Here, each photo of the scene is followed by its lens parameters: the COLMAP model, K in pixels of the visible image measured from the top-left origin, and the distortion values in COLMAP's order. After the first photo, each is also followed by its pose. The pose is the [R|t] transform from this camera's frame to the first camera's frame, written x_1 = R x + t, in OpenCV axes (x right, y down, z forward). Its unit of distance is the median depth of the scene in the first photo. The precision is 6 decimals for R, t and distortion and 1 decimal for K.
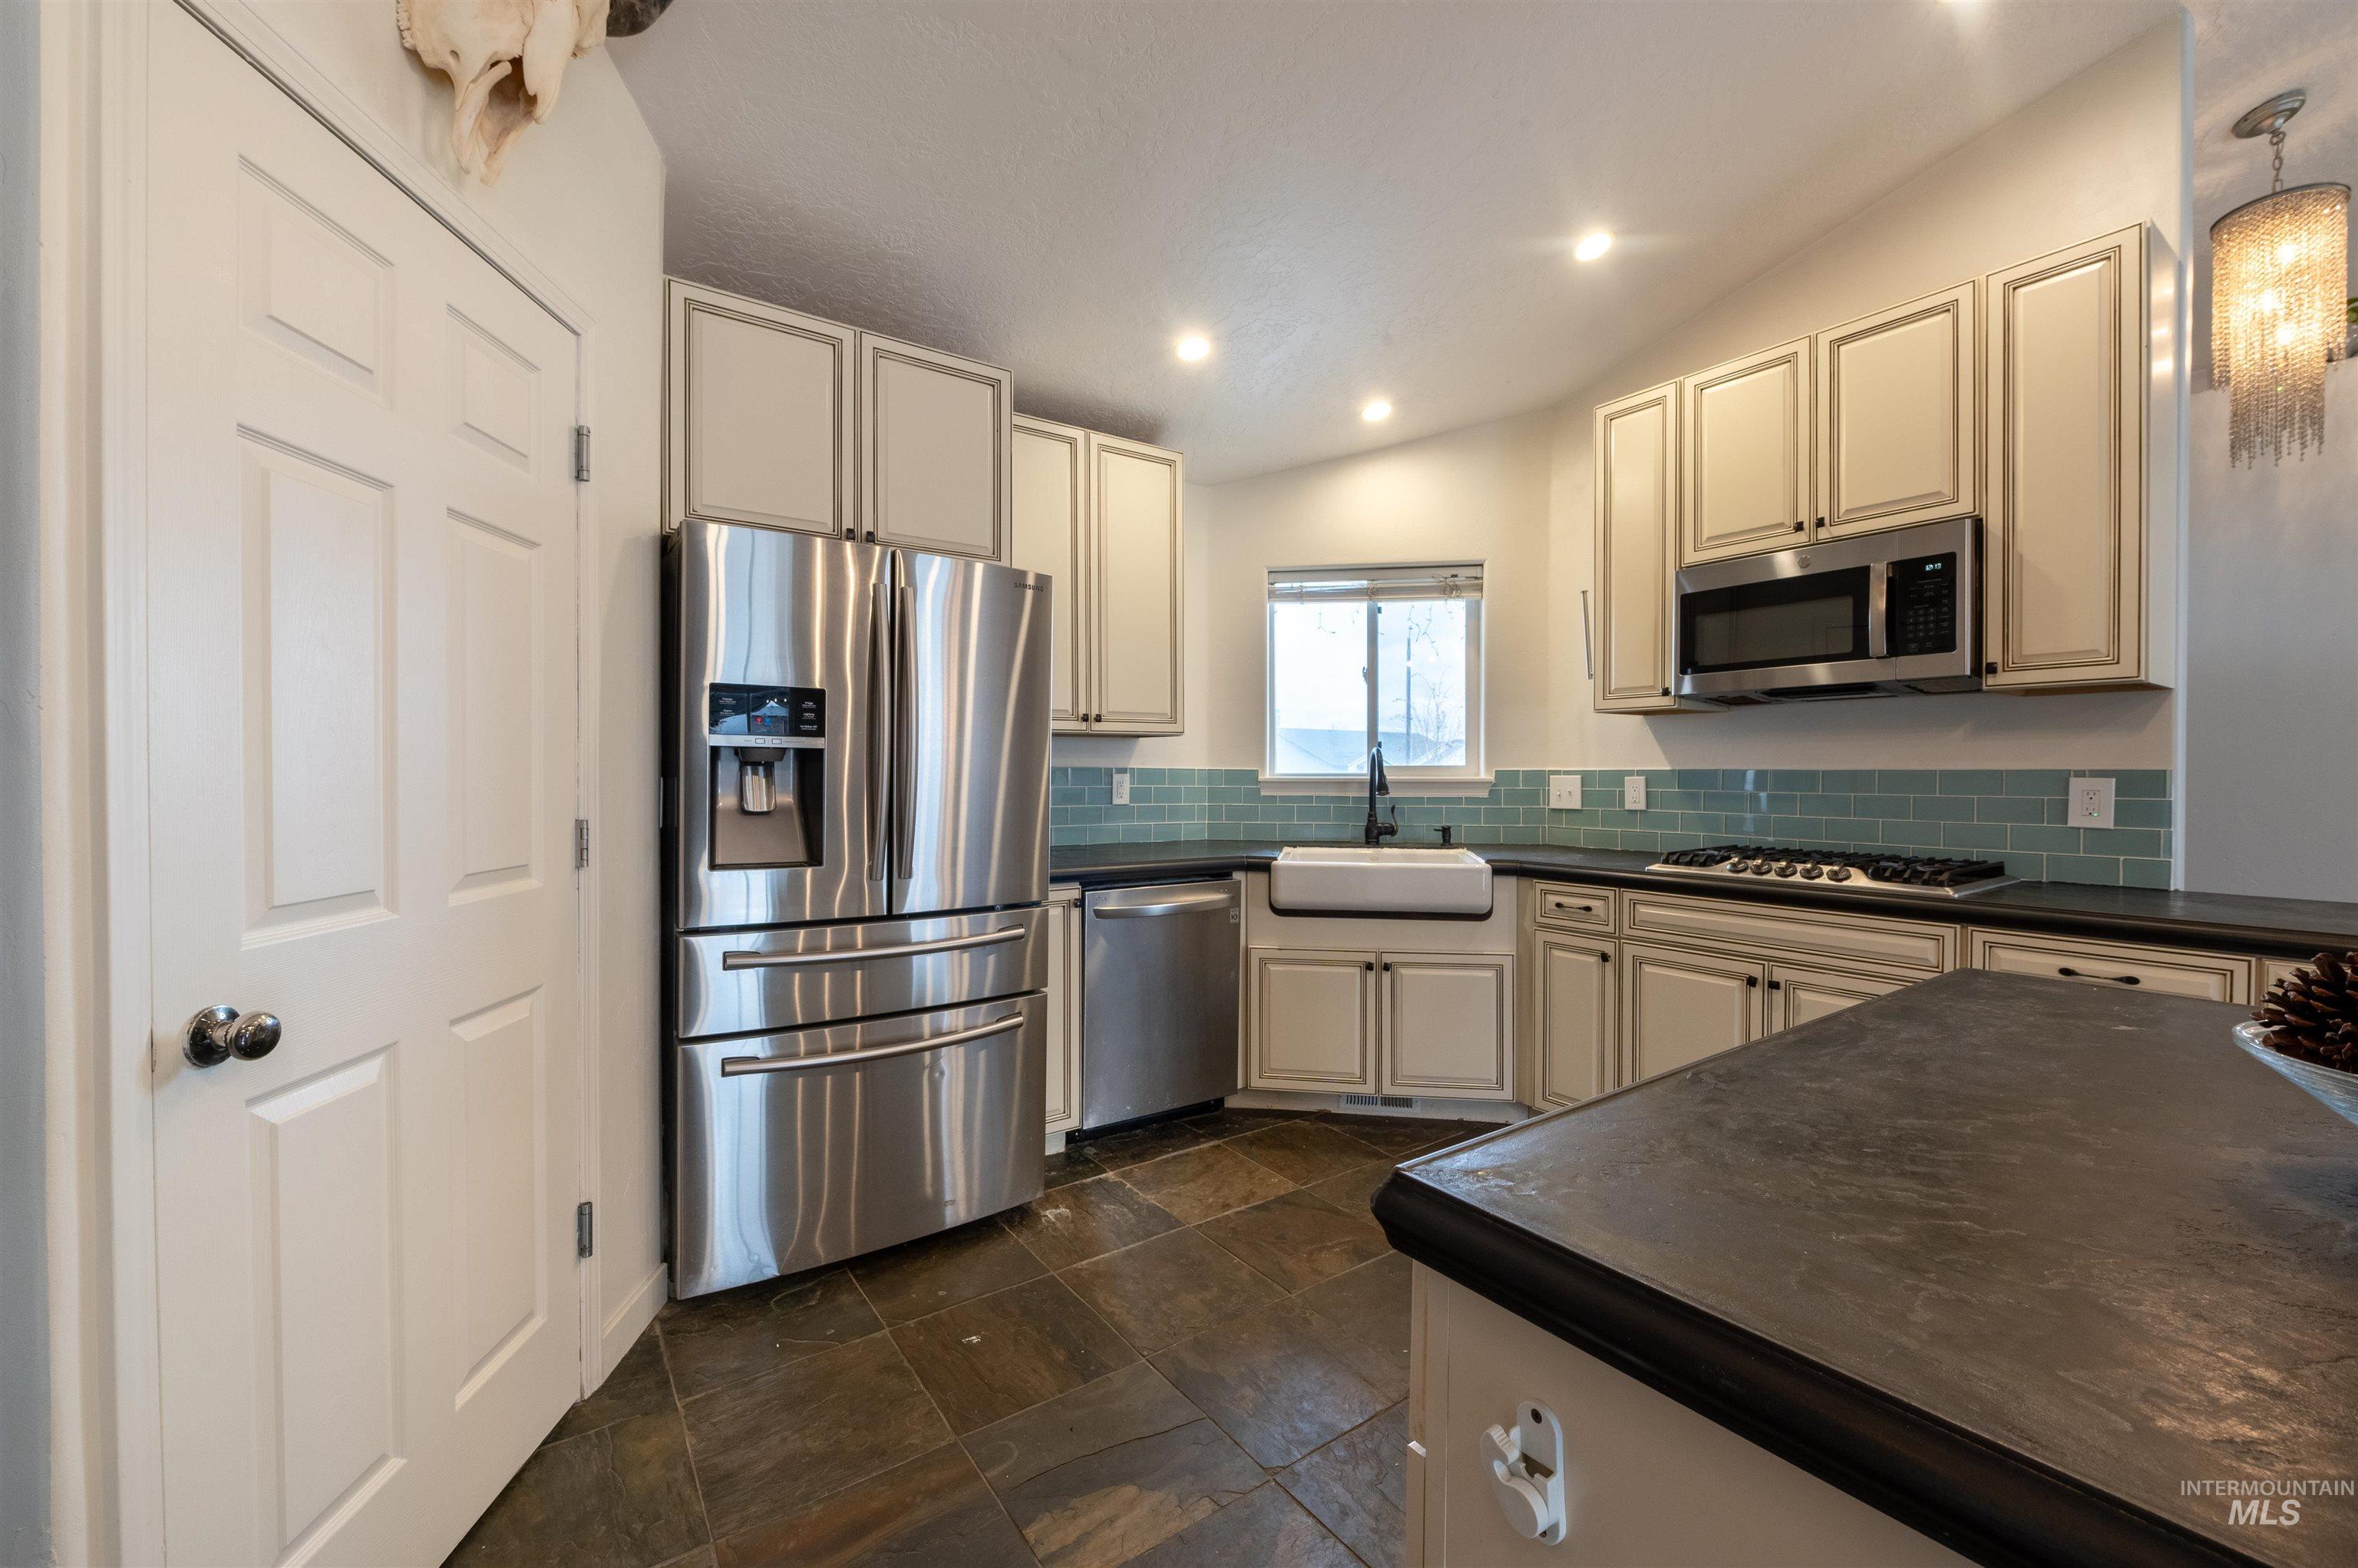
lens RADIAL K [[936.2, 0, 1179.0], [0, 936.2, 784.0], [0, 0, 1]] dist [-0.006048, -0.000160]
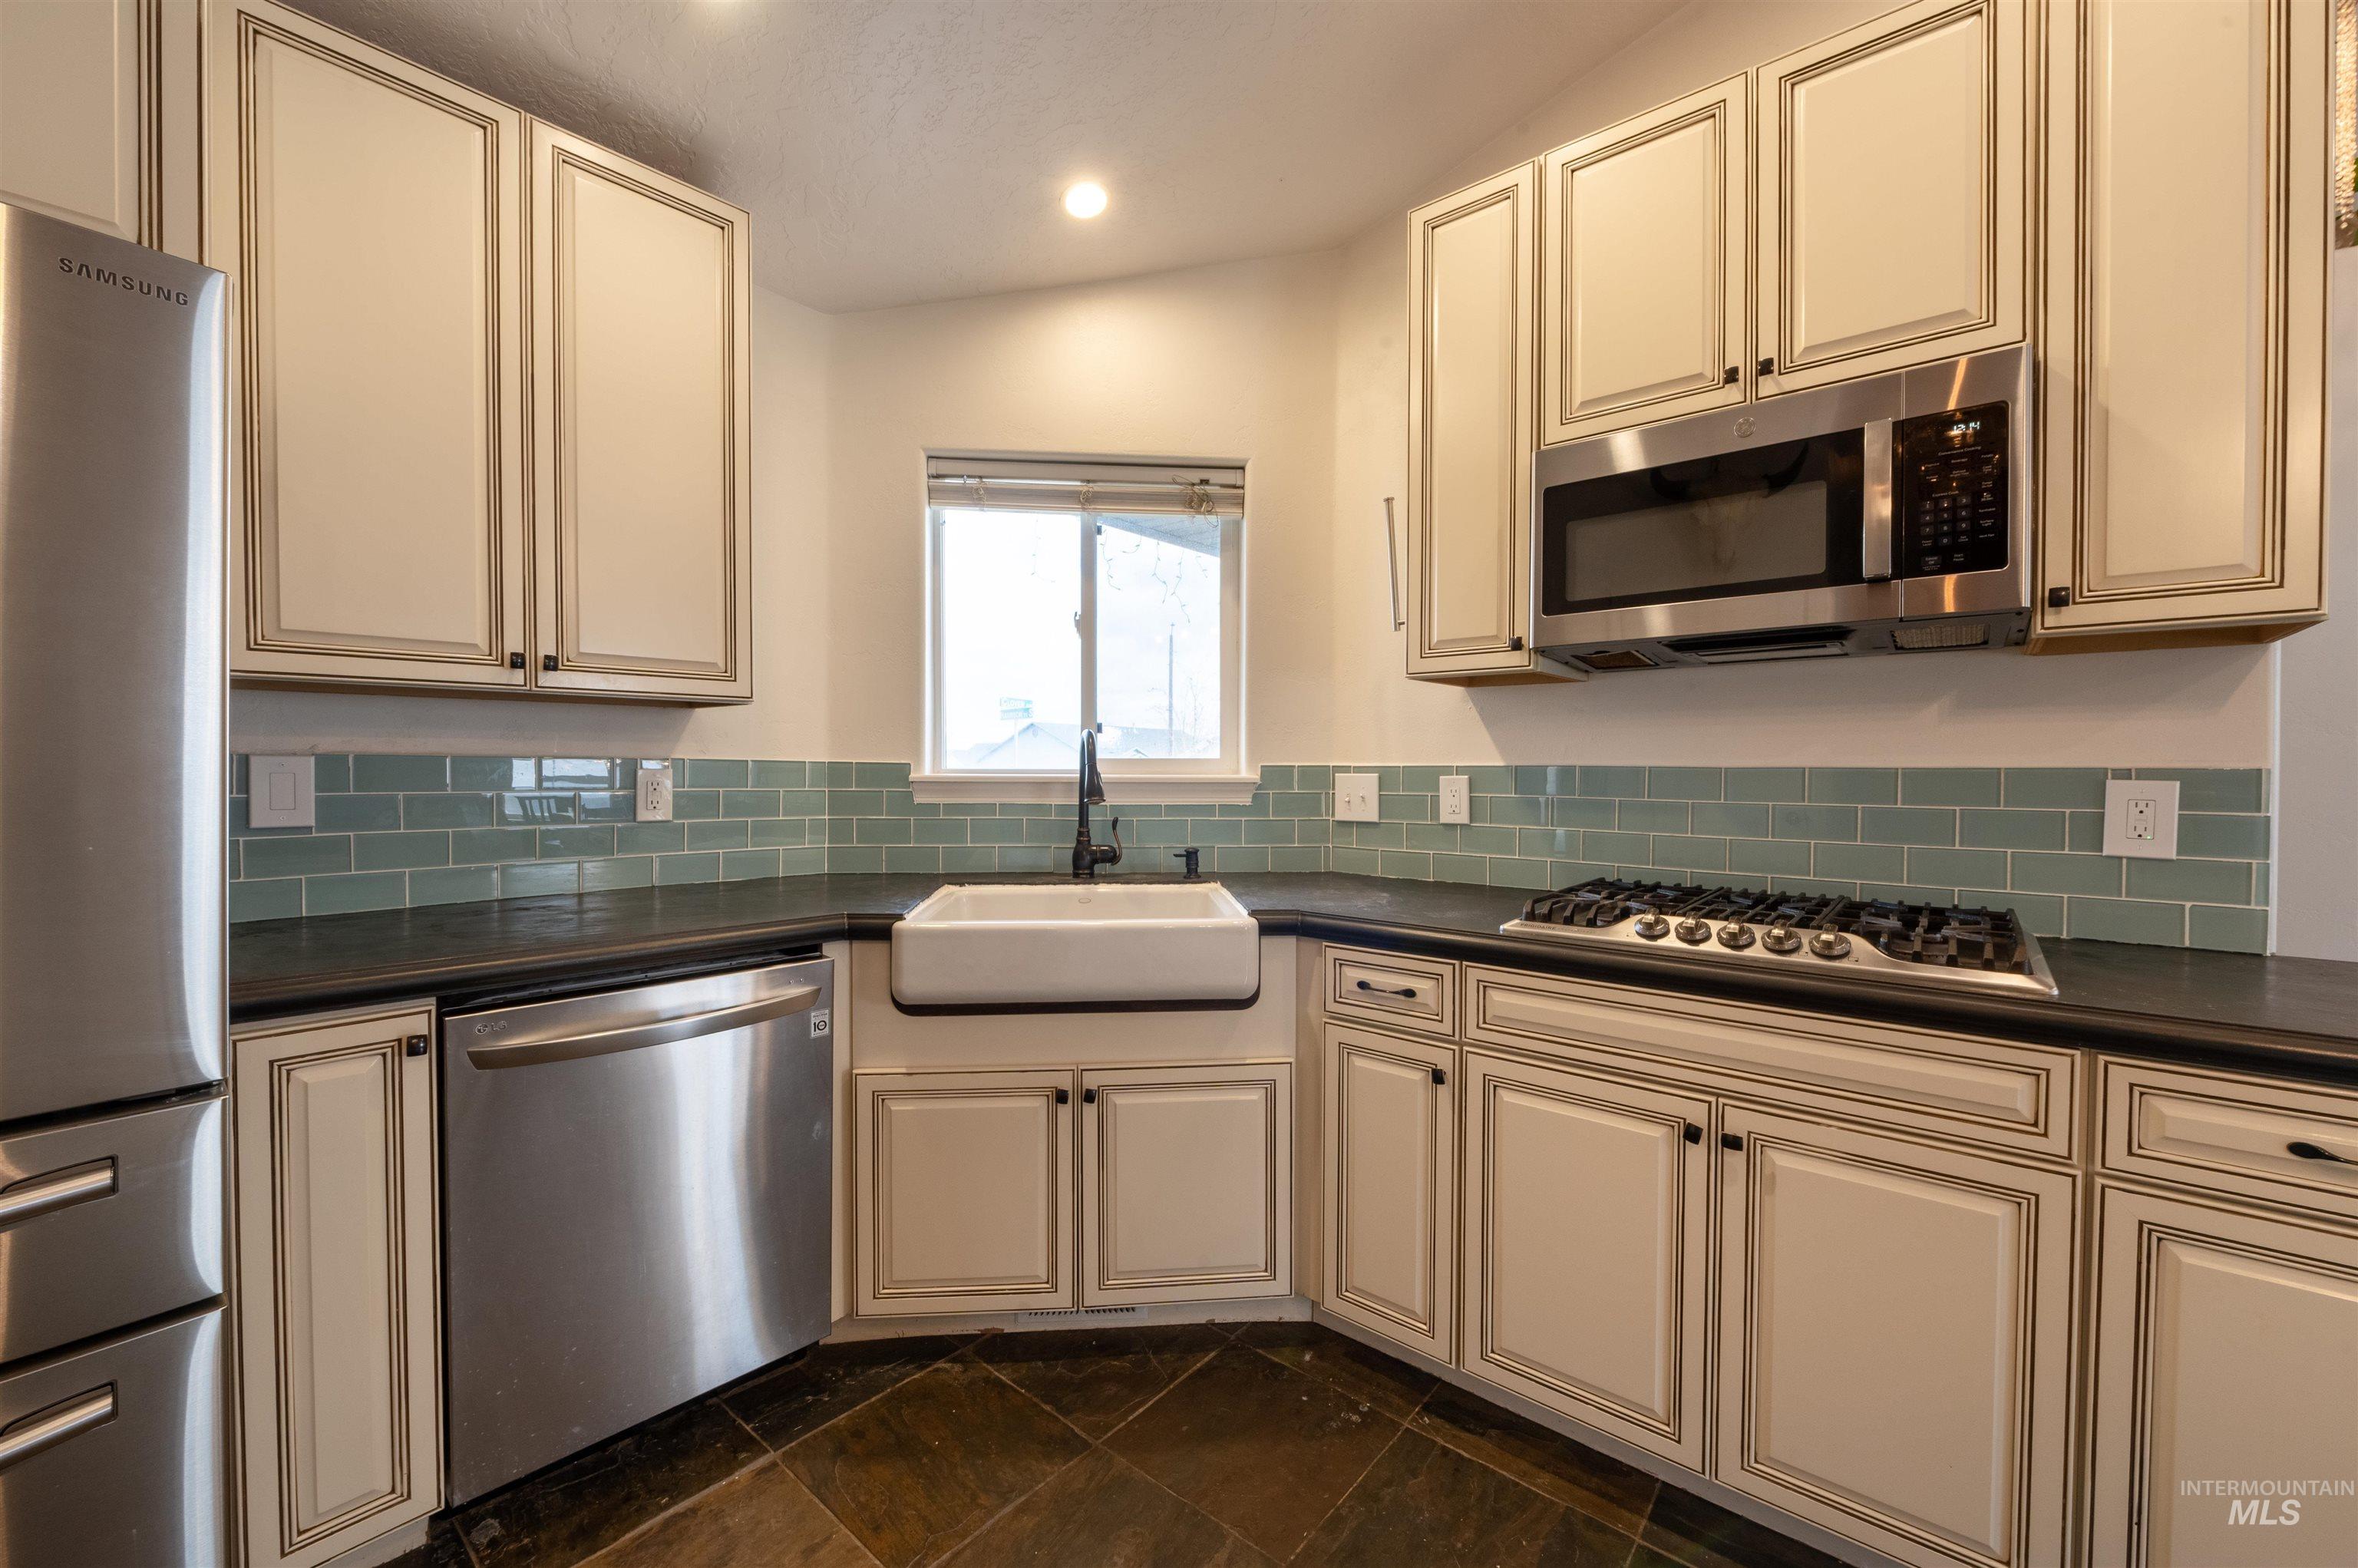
lens RADIAL K [[943.9, 0, 1179.0], [0, 943.9, 784.0], [0, 0, 1]] dist [0.000463, 0.000066]
pose [[0.969442, -0.000275, 0.245320, 0.129091], [-0.000871, 0.999989, 0.004562, -0.005020], [-0.245318, -0.004637, 0.969431, 0.404354]]
